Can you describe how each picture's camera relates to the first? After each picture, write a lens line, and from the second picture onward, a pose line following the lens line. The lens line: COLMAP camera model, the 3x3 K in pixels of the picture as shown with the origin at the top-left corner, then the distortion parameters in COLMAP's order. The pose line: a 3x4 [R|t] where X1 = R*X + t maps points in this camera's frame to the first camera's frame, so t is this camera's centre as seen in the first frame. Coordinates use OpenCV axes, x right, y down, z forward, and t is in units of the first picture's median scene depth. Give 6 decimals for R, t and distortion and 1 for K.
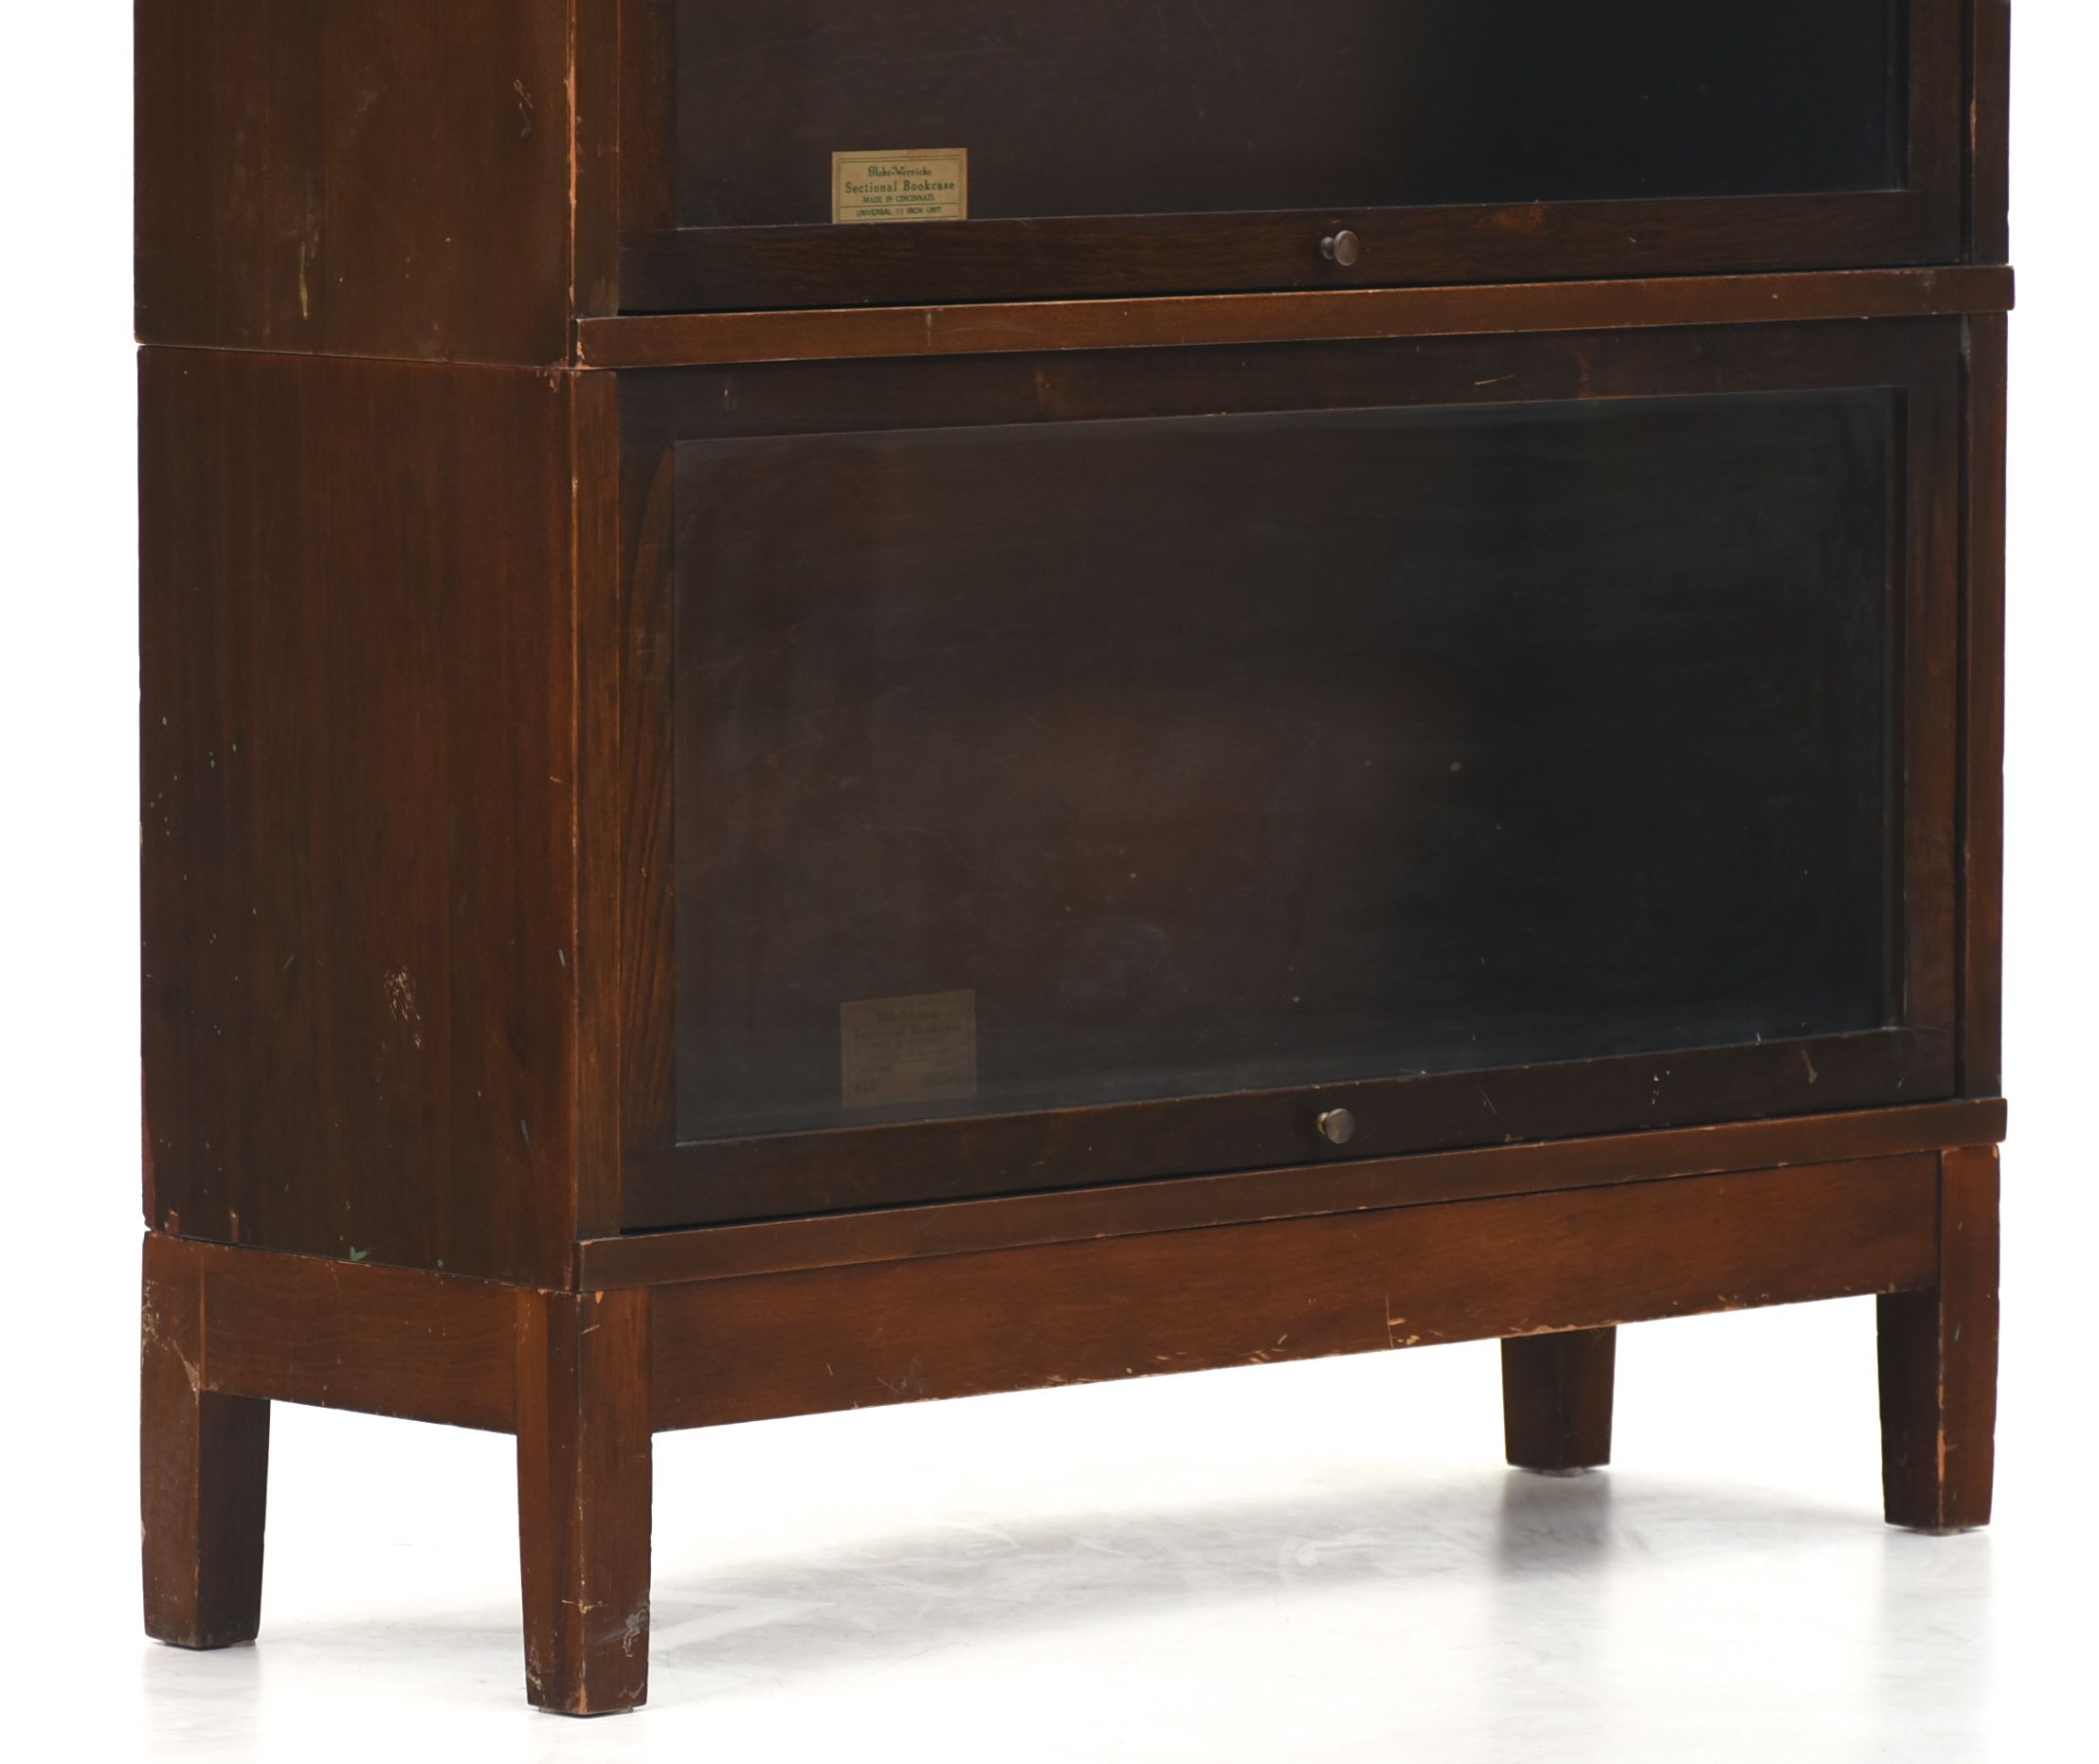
lens RADIAL K [[12487.3, 0, 1049.5], [0, 12487.3, 882.0], [0, 0, 1]] dist [-0.219251, 12.065435]
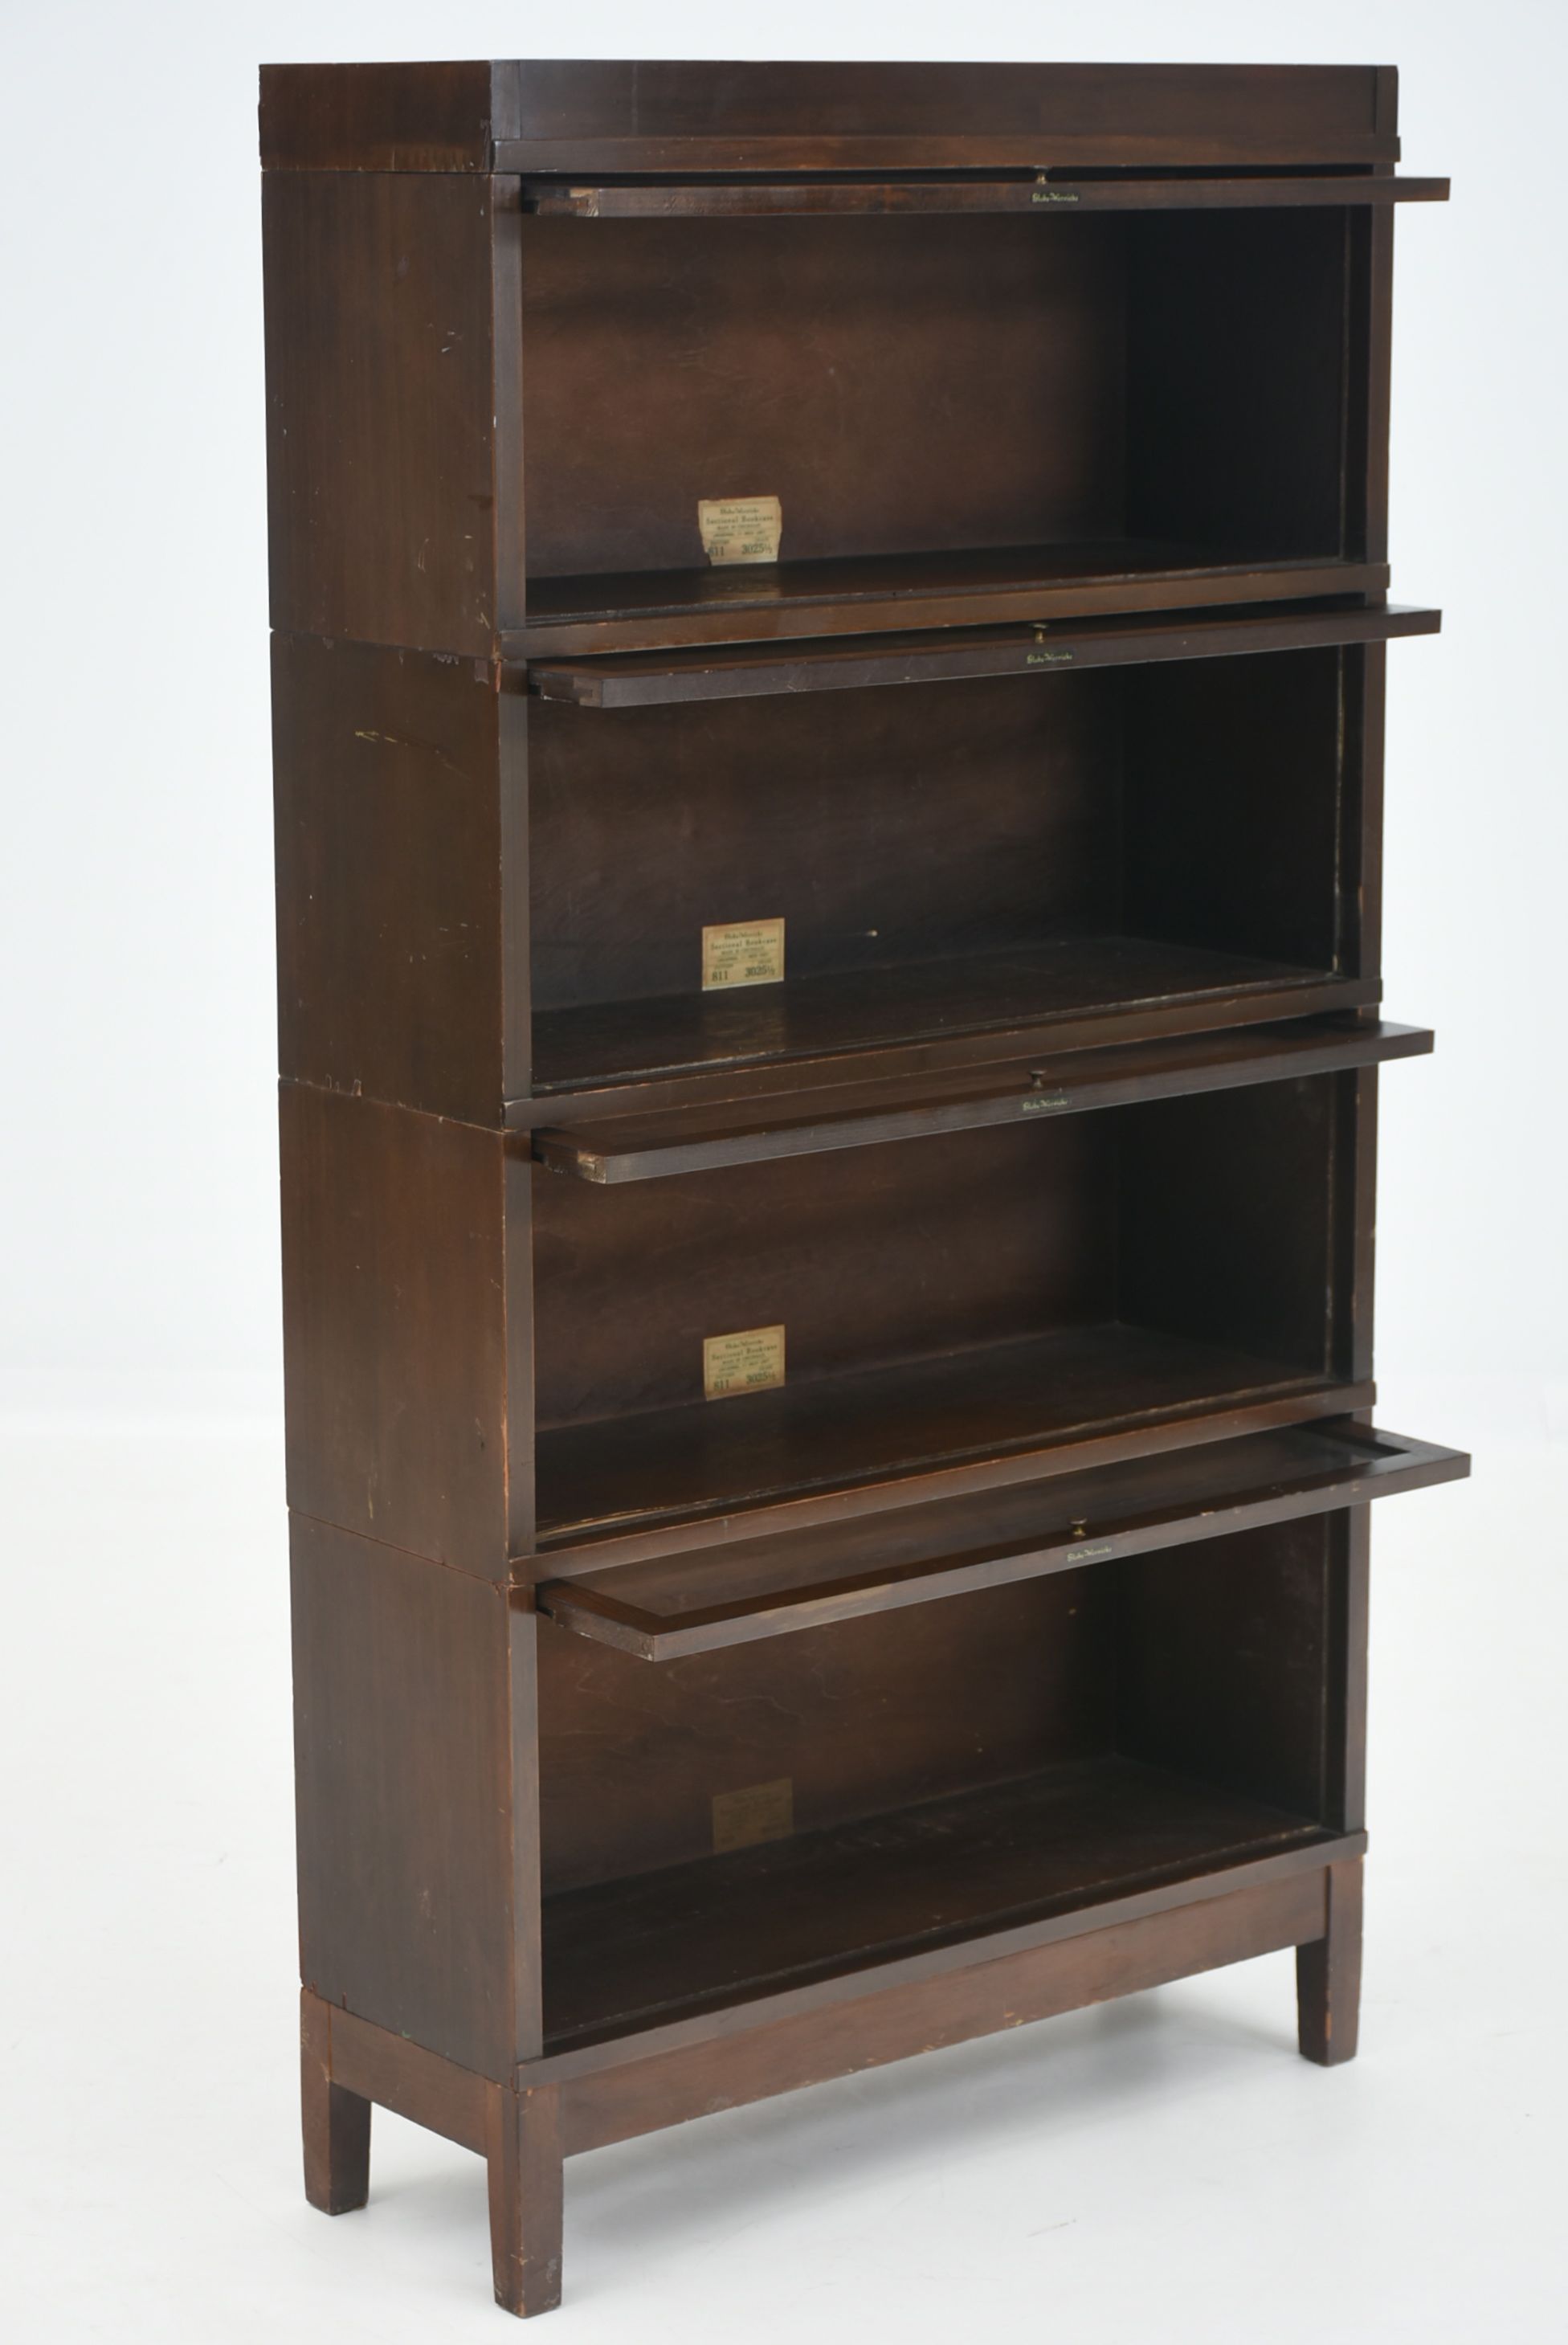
lens RADIAL K [[5320.3, 0, 784.0], [0, 5320.3, 1172.5], [0, 0, 1]] dist [-0.071416, 0.362415]
pose [[0.996947, 0.009313, -0.077524, 0.052375], [-0.000905, 0.994174, 0.107787, -0.163272], [0.078076, -0.107388, 0.991147, 0.249686]]
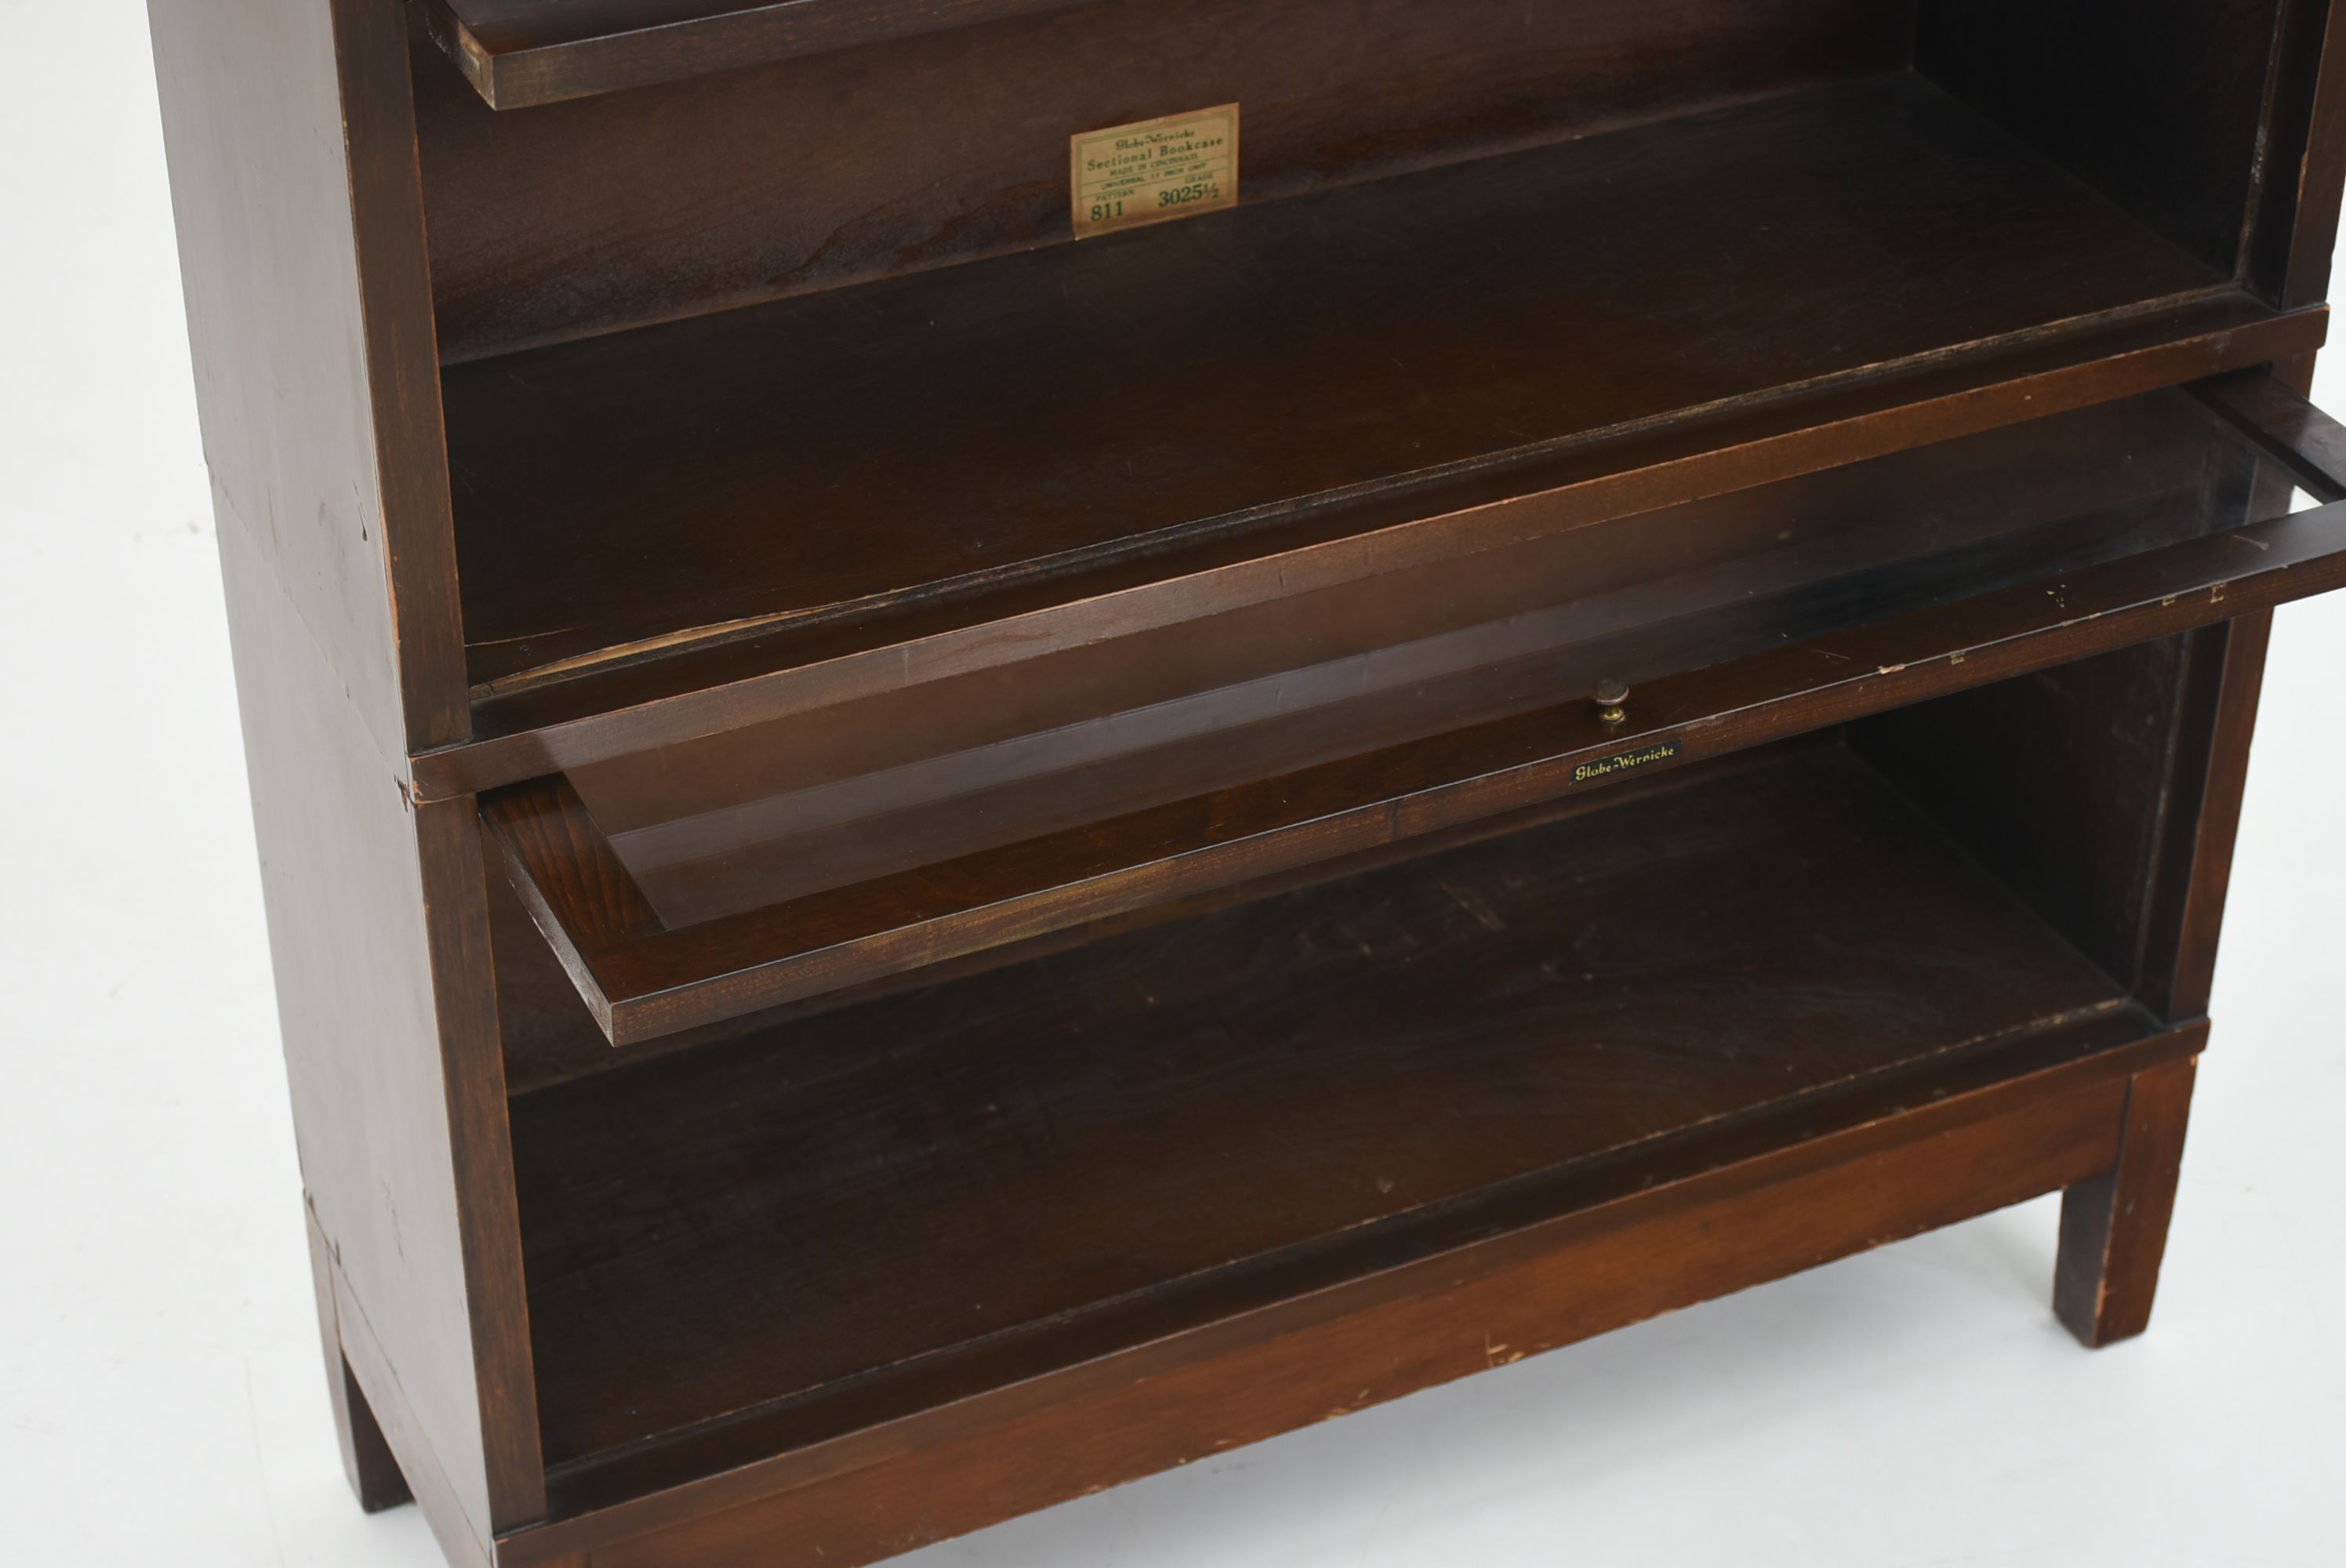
lens RADIAL K [[4337.8, 0, 1173.0], [0, 4337.8, 784.0], [0, 0, 1]] dist [-0.026710, 0.110714]
pose [[0.954655, 0.164560, -0.248102, 0.082302], [-0.029657, 0.881773, 0.470741, -0.172803], [0.296235, -0.442037, 0.846669, 0.689470]]
